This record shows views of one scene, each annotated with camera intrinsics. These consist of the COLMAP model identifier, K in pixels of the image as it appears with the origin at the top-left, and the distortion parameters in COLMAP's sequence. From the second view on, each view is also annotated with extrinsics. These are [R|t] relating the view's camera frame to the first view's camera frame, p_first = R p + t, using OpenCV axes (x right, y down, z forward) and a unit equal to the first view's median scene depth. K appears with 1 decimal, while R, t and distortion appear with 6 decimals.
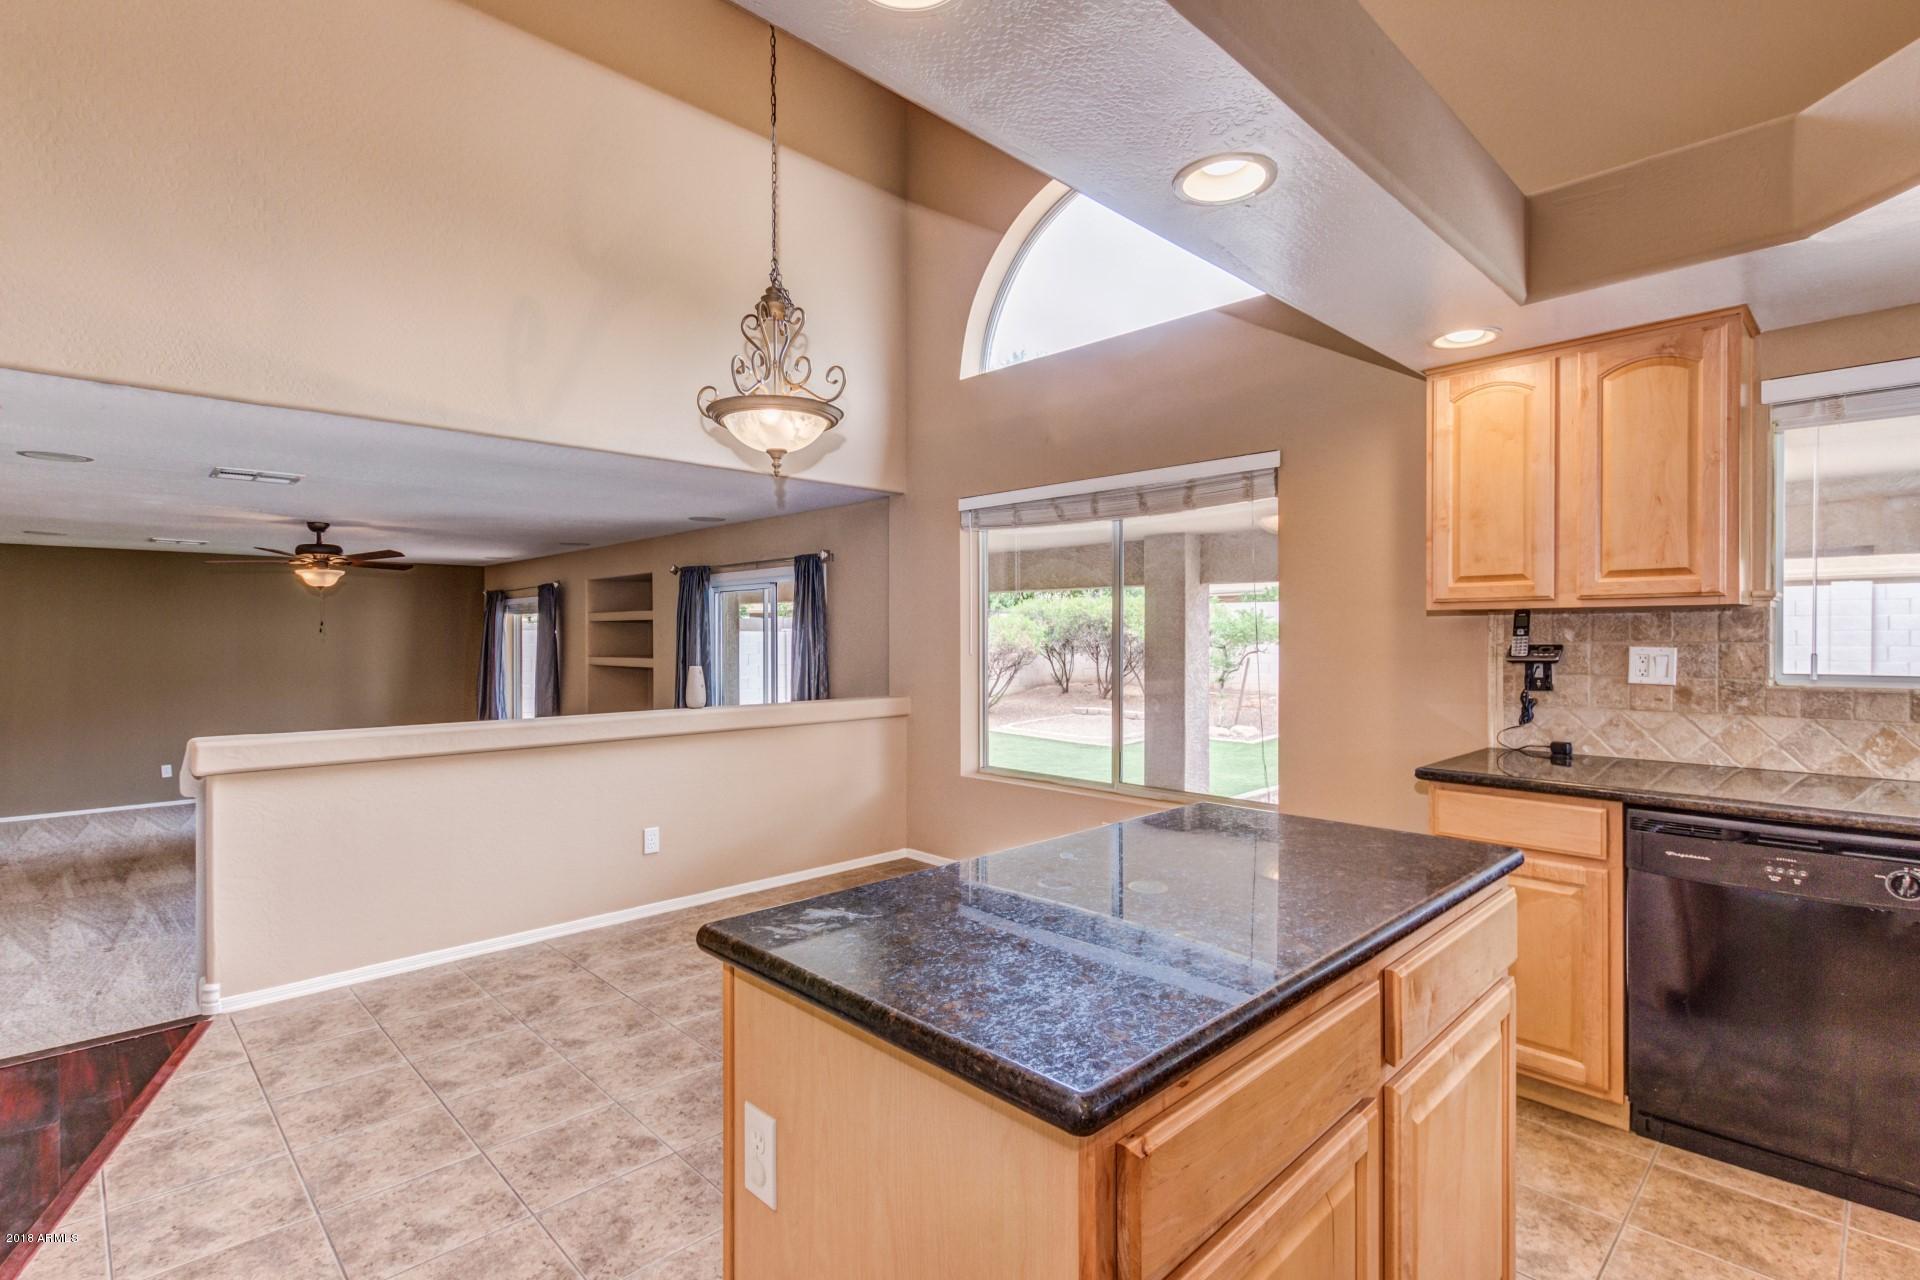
lens RADIAL K [[931.3, 0, 947.3], [0, 931.3, 635.5], [0, 0, 1]] dist [0.000574, 0.000455]
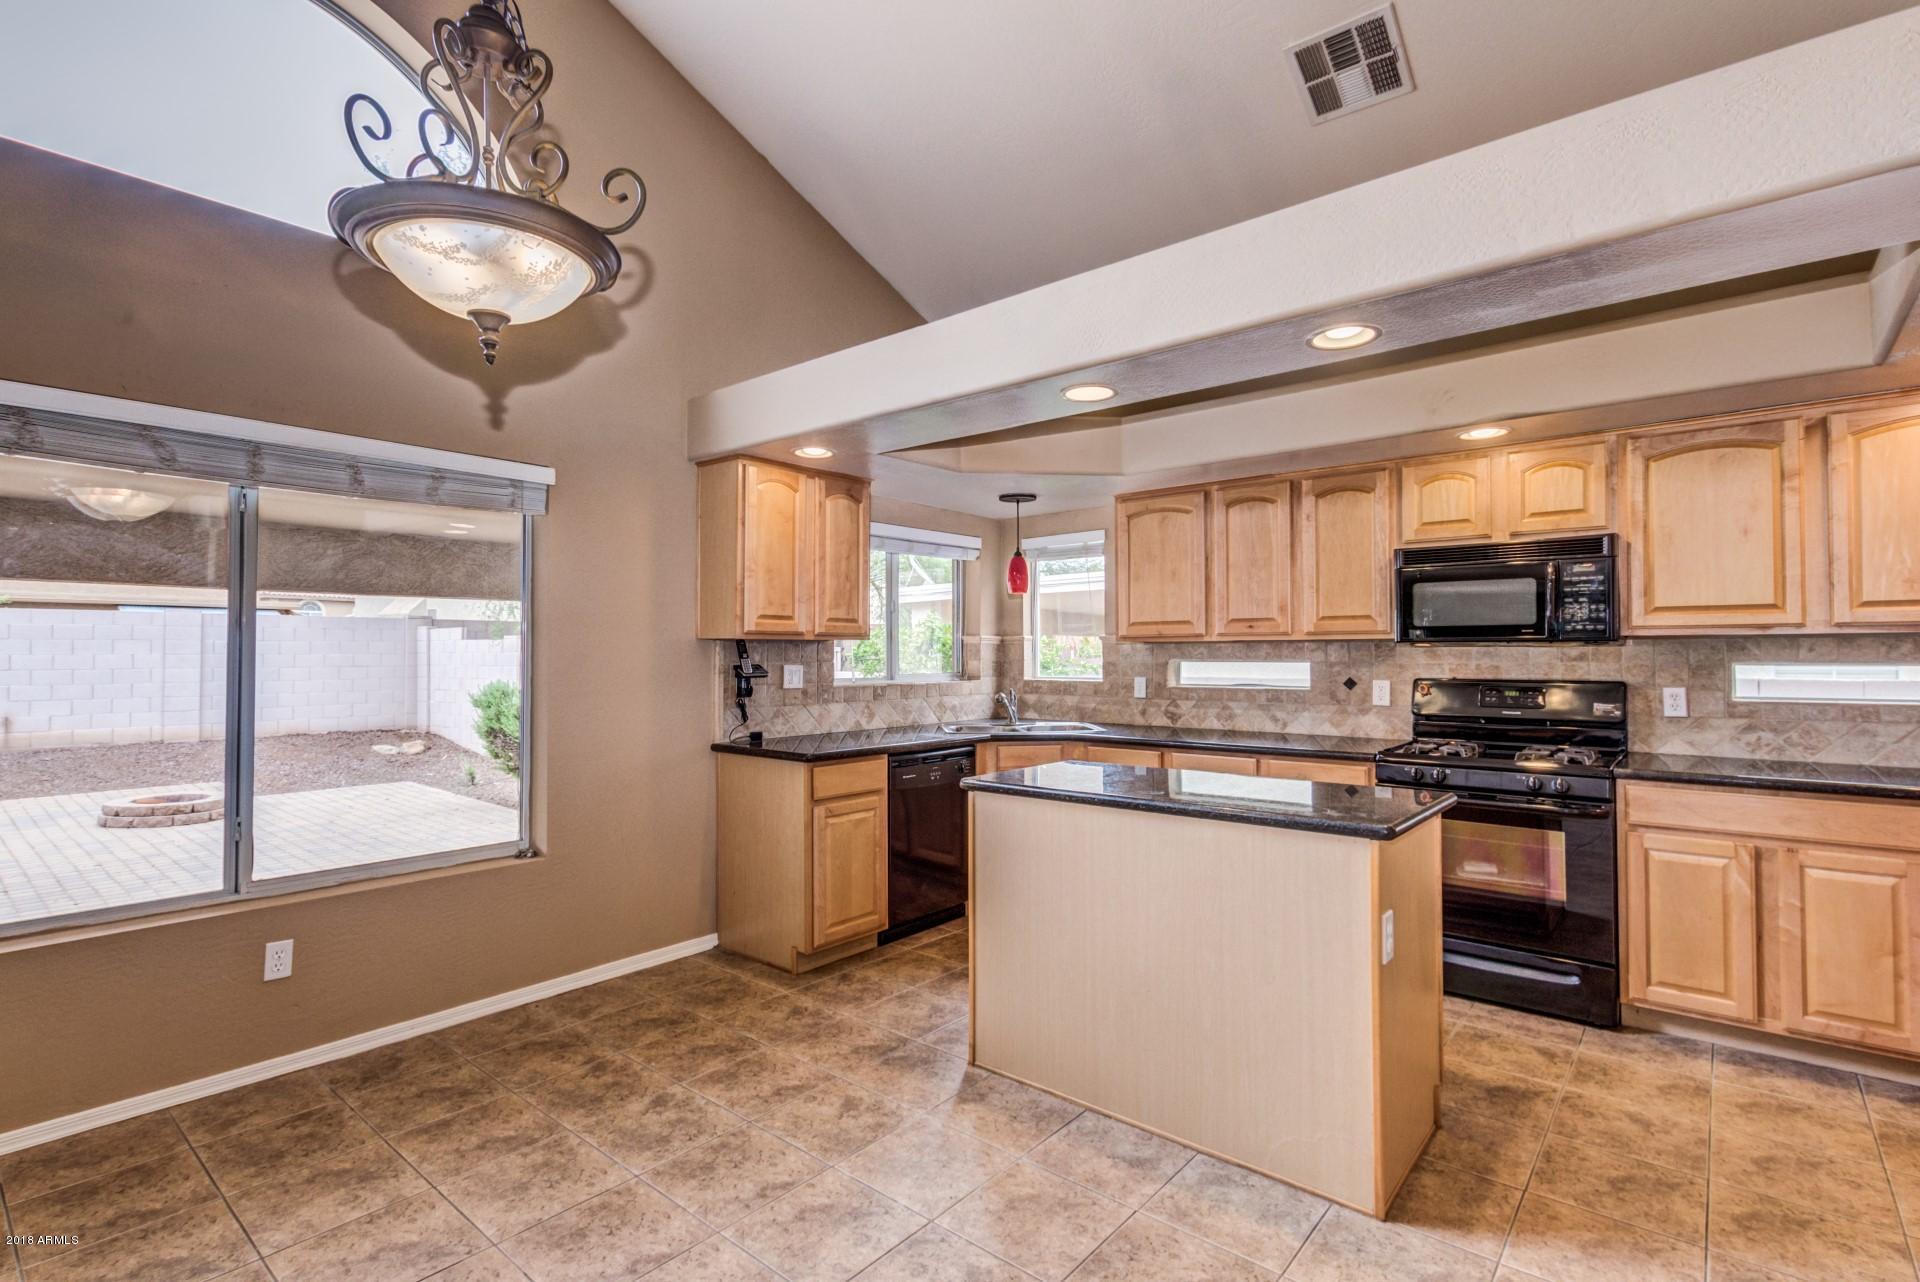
lens RADIAL K [[894.1, 0, 958.4], [0, 894.1, 643.2], [0, 0, 1]] dist [0.002540, -0.000192]
pose [[-0.106342, 0.014390, 0.994226, -0.807171], [0.002328, 0.999896, -0.014223, -0.002752], [-0.994327, 0.000802, -0.106364, 0.888737]]
